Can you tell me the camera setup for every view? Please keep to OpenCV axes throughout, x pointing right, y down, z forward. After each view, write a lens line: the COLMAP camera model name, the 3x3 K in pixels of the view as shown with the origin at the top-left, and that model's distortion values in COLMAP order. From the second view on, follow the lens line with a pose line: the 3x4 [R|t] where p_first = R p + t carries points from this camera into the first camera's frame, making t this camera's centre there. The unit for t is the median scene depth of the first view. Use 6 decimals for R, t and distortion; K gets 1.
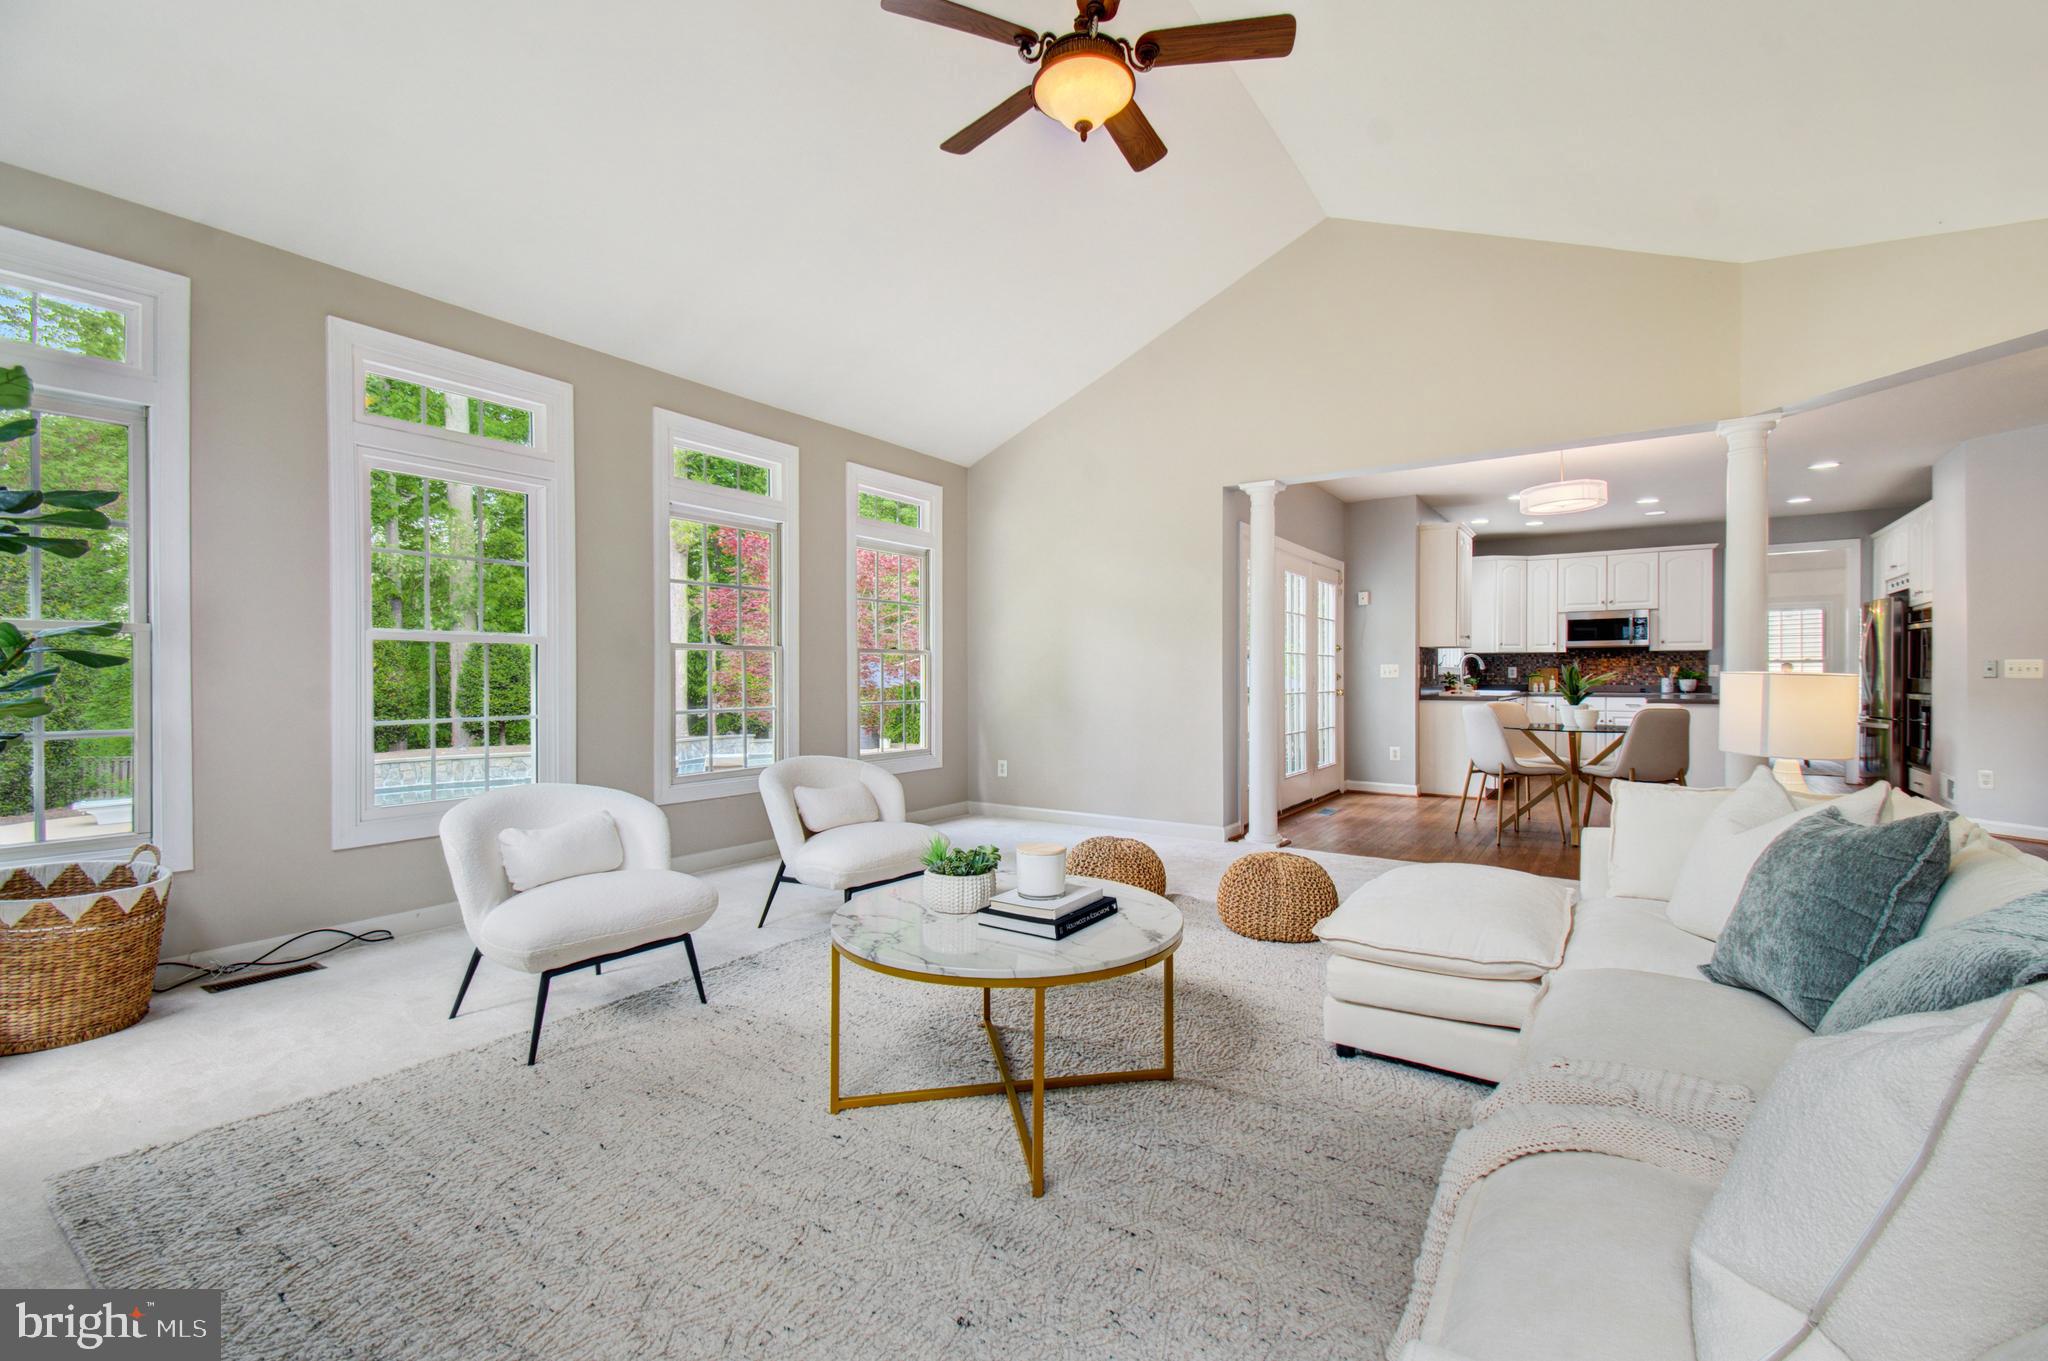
lens RADIAL K [[891.7, 0, 1050.4], [0, 891.7, 682.1], [0, 0, 1]] dist [0.037314, -0.009400]
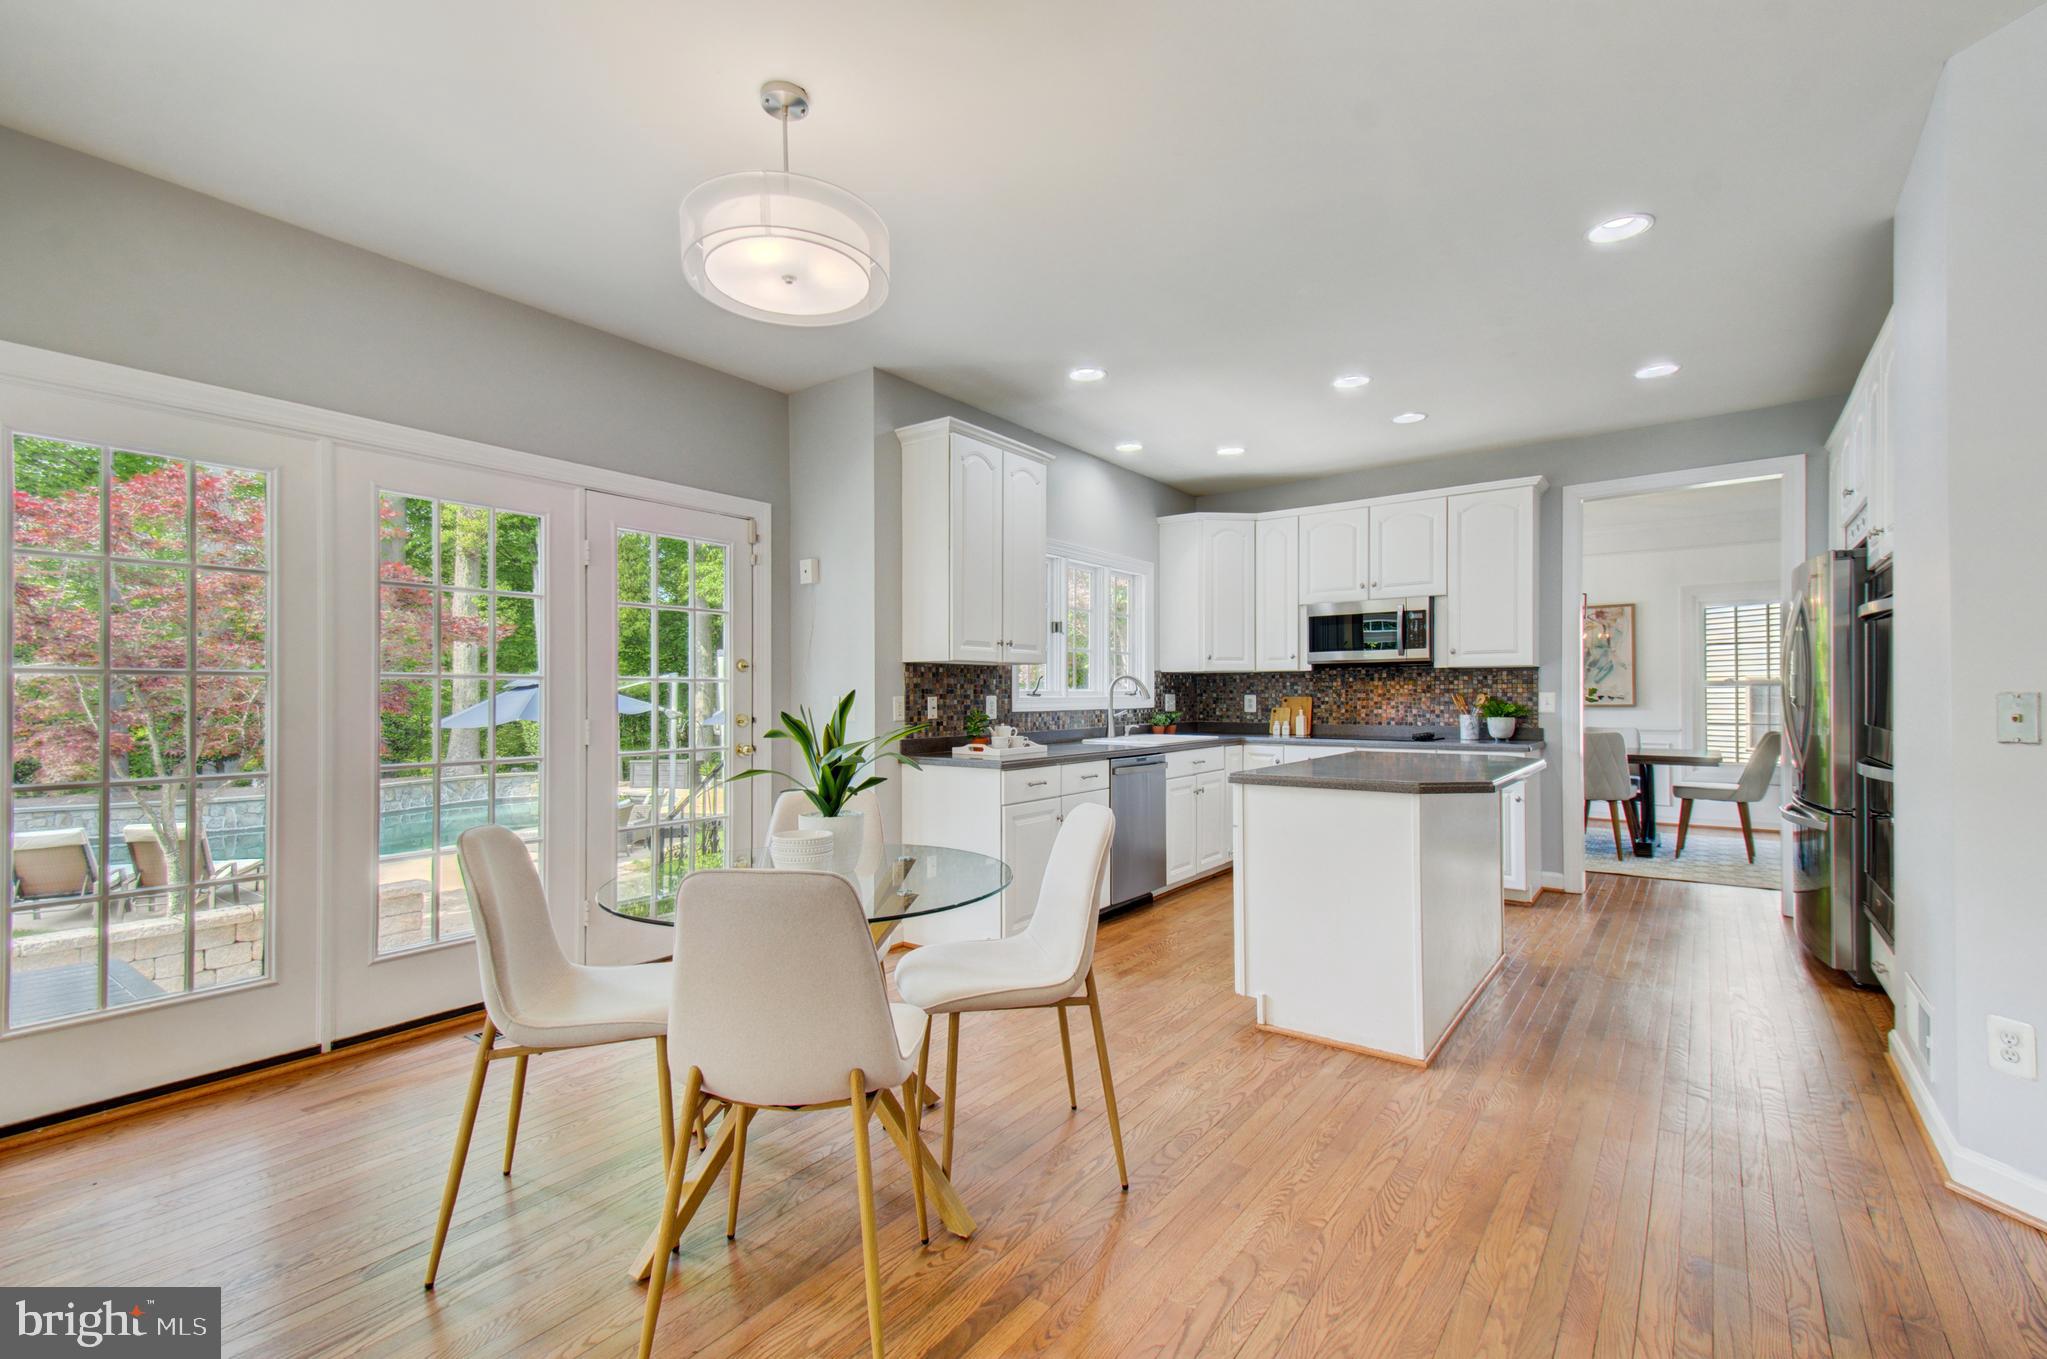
lens RADIAL K [[891.3, 0, 1001.8], [0, 891.3, 697.5], [0, 0, 1]] dist [0.037314, -0.009400]
pose [[0.996153, -0.006131, -0.087419, 0.438831], [0.005920, 0.999979, -0.002666, -0.015828], [0.087434, 0.002138, 0.996168, 0.406148]]
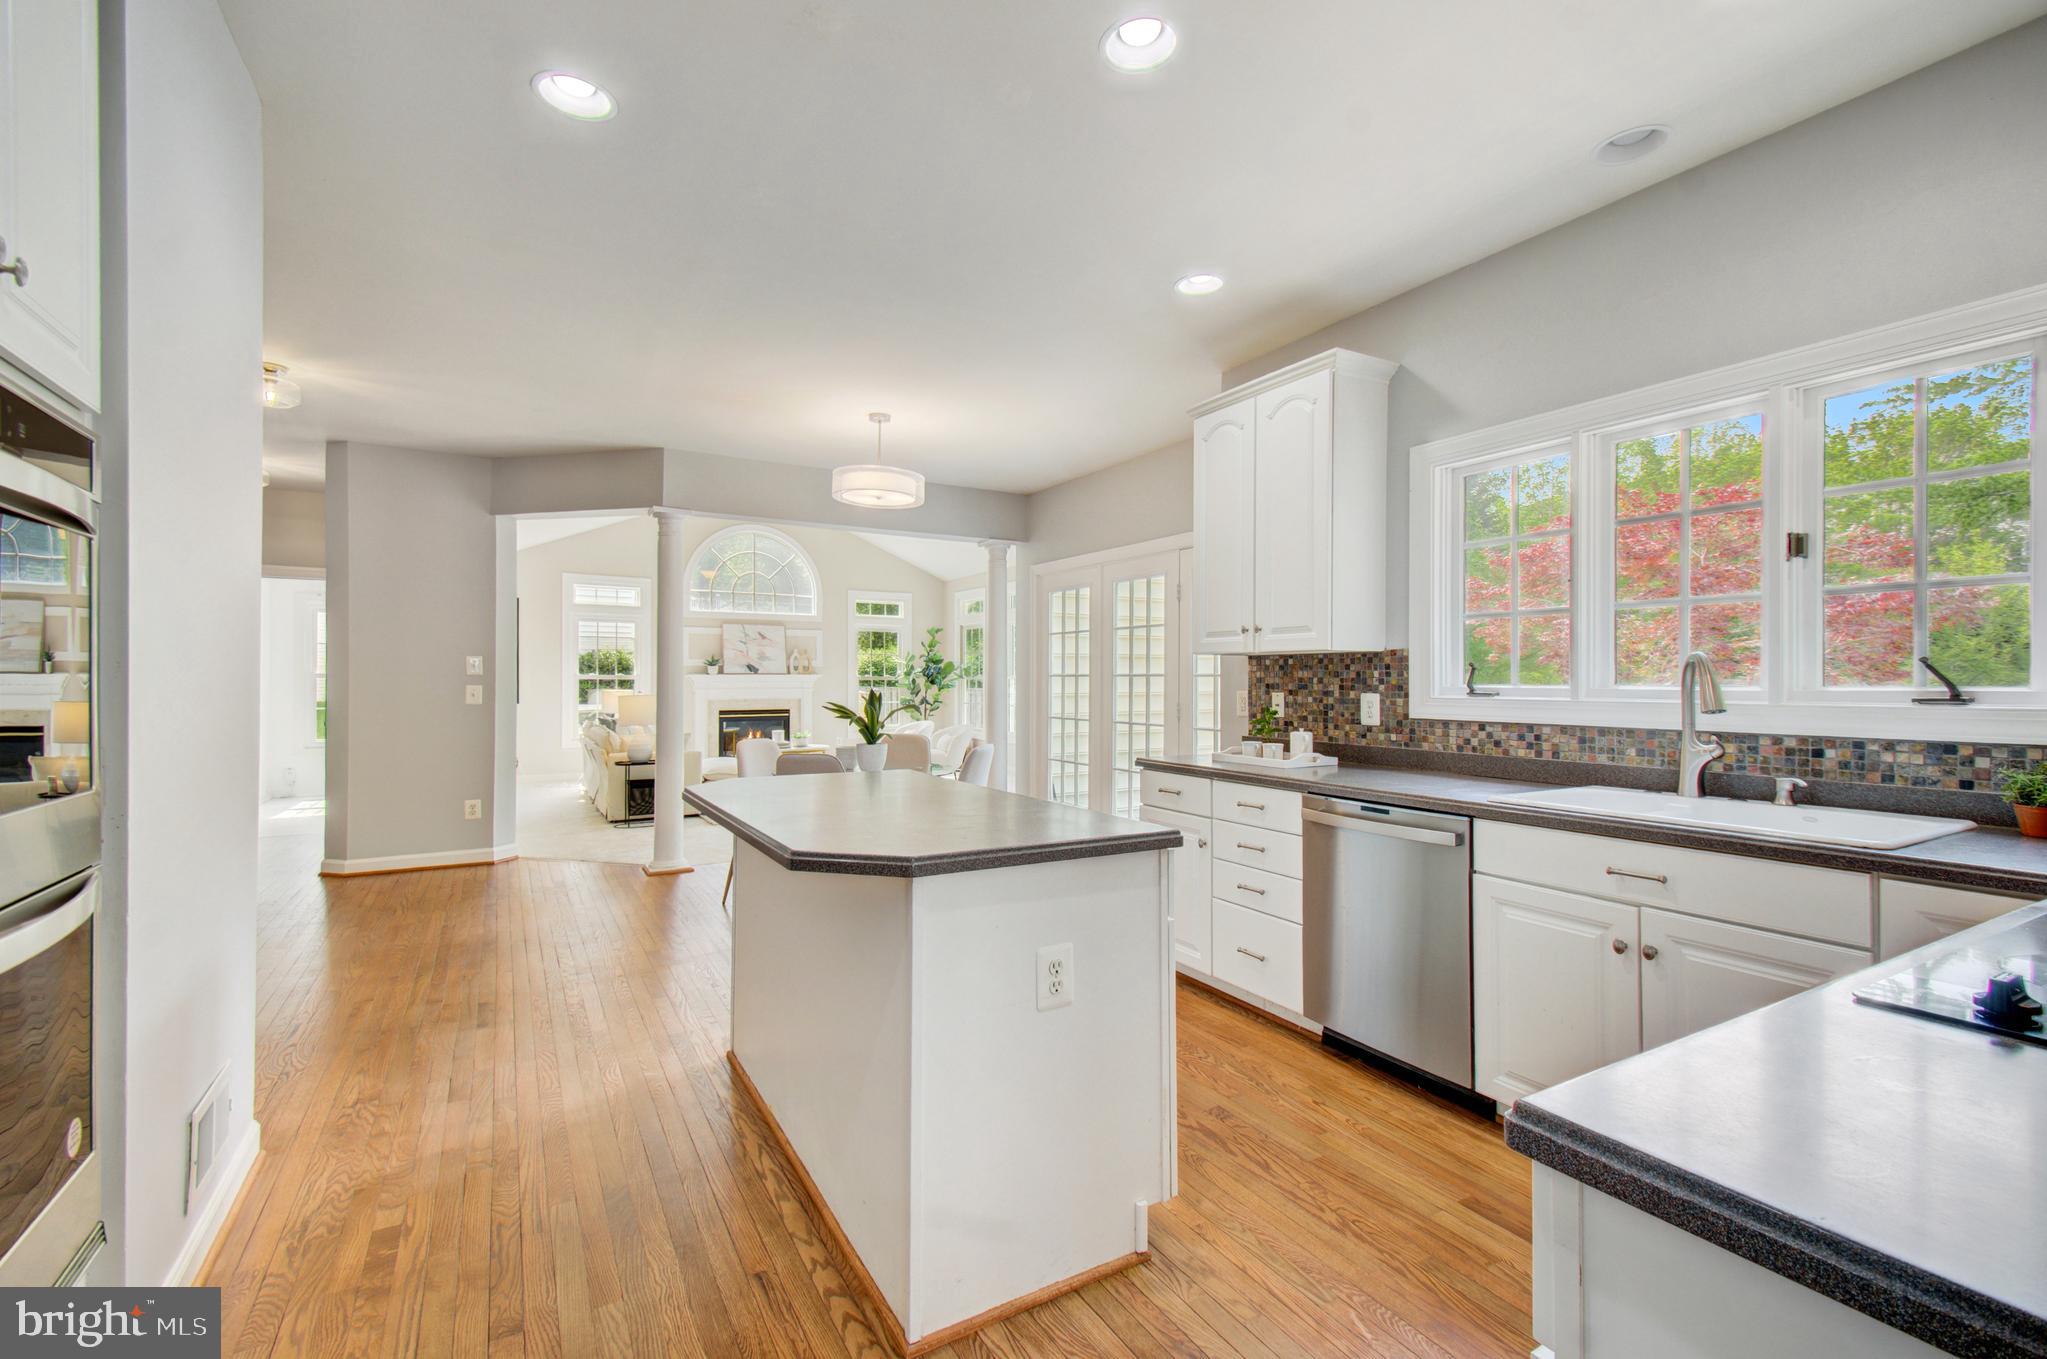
lens RADIAL K [[891.3, 0, 1037.0], [0, 891.3, 687.2], [0, 0, 1]] dist [0.037314, -0.009400]
pose [[-0.446485, 0.003571, -0.894784, 0.774240], [-0.009885, 0.999911, 0.008922, -0.022559], [0.894736, 0.012828, -0.446411, 0.938854]]
